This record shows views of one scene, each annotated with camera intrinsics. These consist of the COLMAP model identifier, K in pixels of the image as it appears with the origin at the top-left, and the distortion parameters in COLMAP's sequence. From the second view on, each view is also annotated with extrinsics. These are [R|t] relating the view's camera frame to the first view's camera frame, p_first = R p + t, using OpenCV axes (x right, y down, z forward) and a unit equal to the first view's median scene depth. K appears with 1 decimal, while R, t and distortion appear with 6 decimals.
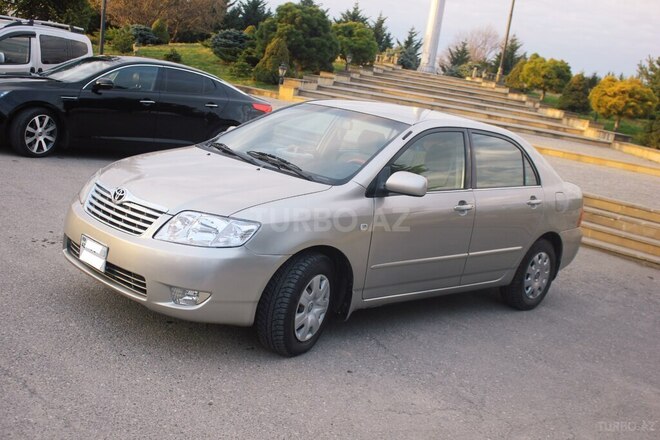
lens RADIAL K [[741.2, 0, 331.3], [0, 741.2, 229.0], [0, 0, 1]] dist [-0.121208, 0.160073]
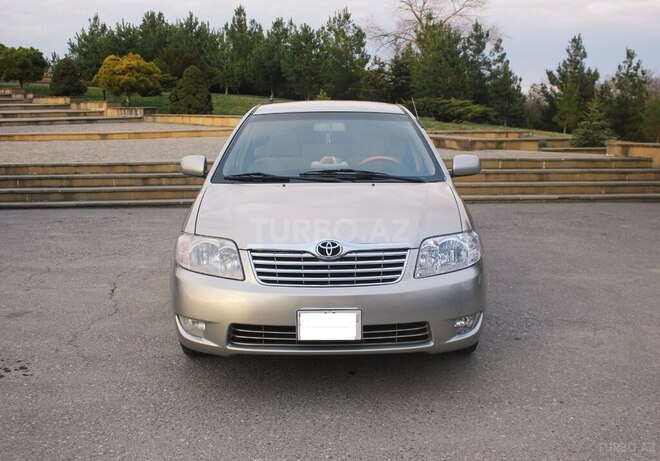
lens RADIAL K [[712.2, 0, 354.2], [0, 712.2, 230.7], [0, 0, 1]] dist [-0.147958, 0.164381]
pose [[0.683932, -0.280617, 0.673418, -0.124297], [0.251440, 0.957177, 0.143495, -0.026930], [-0.684847, 0.071184, 0.725202, 0.060564]]
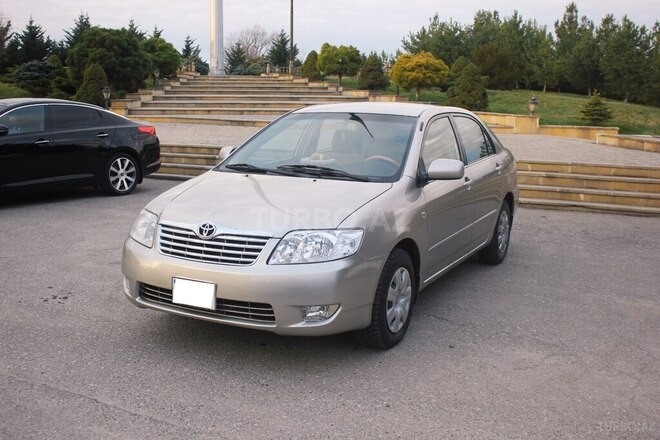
lens RADIAL K [[696.4, 0, 330.0], [0, 696.4, 220.0], [0, 0, 1]] dist [-0.133631, 0.141651]
pose [[0.945289, -0.193920, 0.262344, -0.057583], [0.194044, 0.980656, 0.025698, -0.007907], [-0.262252, 0.026614, 0.964632, 0.009339]]
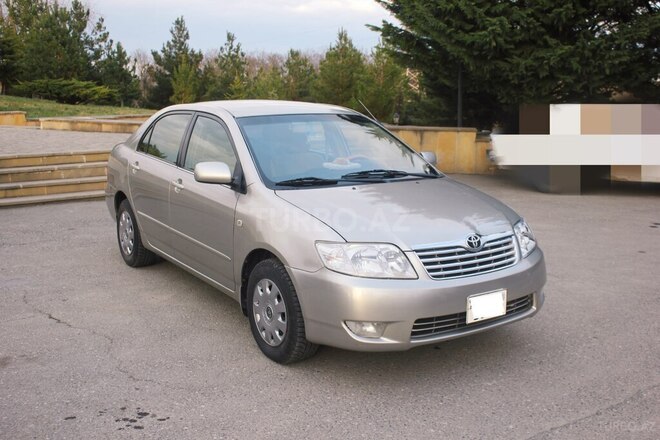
lens RADIAL K [[696.4, 0, 330.0], [0, 696.4, 220.0], [0, 0, 1]] dist [-0.133631, 0.141651]
pose [[0.214024, -0.336548, 0.917022, -0.179214], [0.214112, 0.932108, 0.292113, -0.059051], [-0.953074, 0.133826, 0.271553, 0.142983]]
